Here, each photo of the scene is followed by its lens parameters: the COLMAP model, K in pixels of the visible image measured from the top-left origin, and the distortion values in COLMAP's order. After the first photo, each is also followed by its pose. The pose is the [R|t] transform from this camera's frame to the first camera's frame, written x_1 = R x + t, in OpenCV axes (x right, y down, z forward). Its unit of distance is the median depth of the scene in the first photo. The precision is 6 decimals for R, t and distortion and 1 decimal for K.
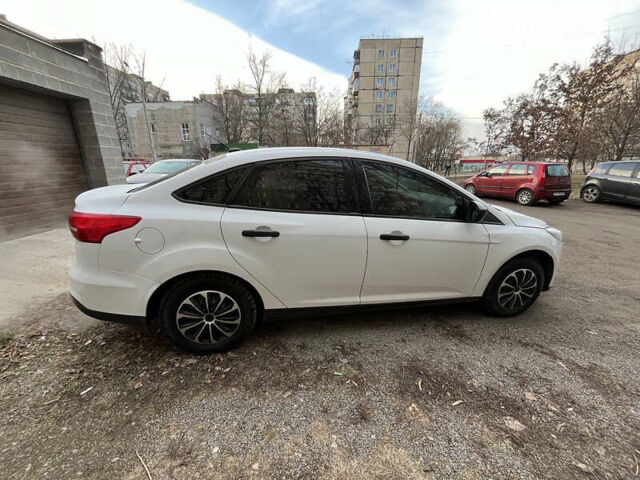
lens RADIAL K [[260.6, 0, 319.5], [0, 260.6, 242.7], [0, 0, 1]] dist [-0.004003, -0.000111]
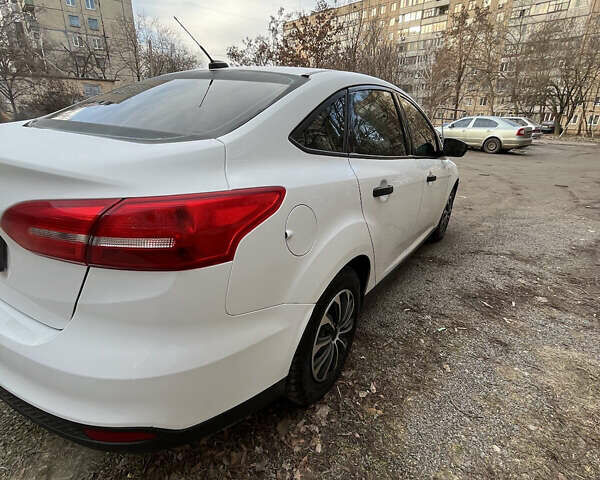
lens RADIAL K [[326.3, 0, 299.2], [0, 326.3, 238.8], [0, 0, 1]] dist [-0.005285, 0.001015]
pose [[0.721923, -0.236363, 0.650353, -0.707794], [0.182122, 0.971619, 0.150958, -0.057791], [-0.667576, 0.009464, 0.744481, 0.337608]]
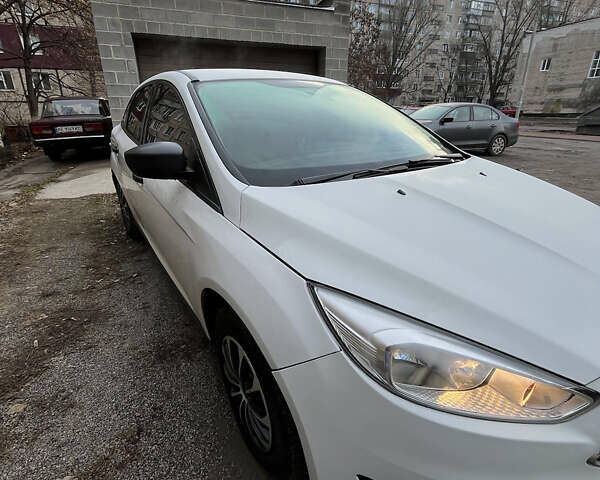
lens RADIAL K [[326.3, 0, 297.9], [0, 326.3, 239.5], [0, 0, 1]] dist [-0.005285, 0.001015]
pose [[0.364209, 0.333336, -0.869620, 1.128885], [-0.271945, 0.931122, 0.243017, -0.172680], [0.890729, 0.147980, 0.429772, 0.816698]]
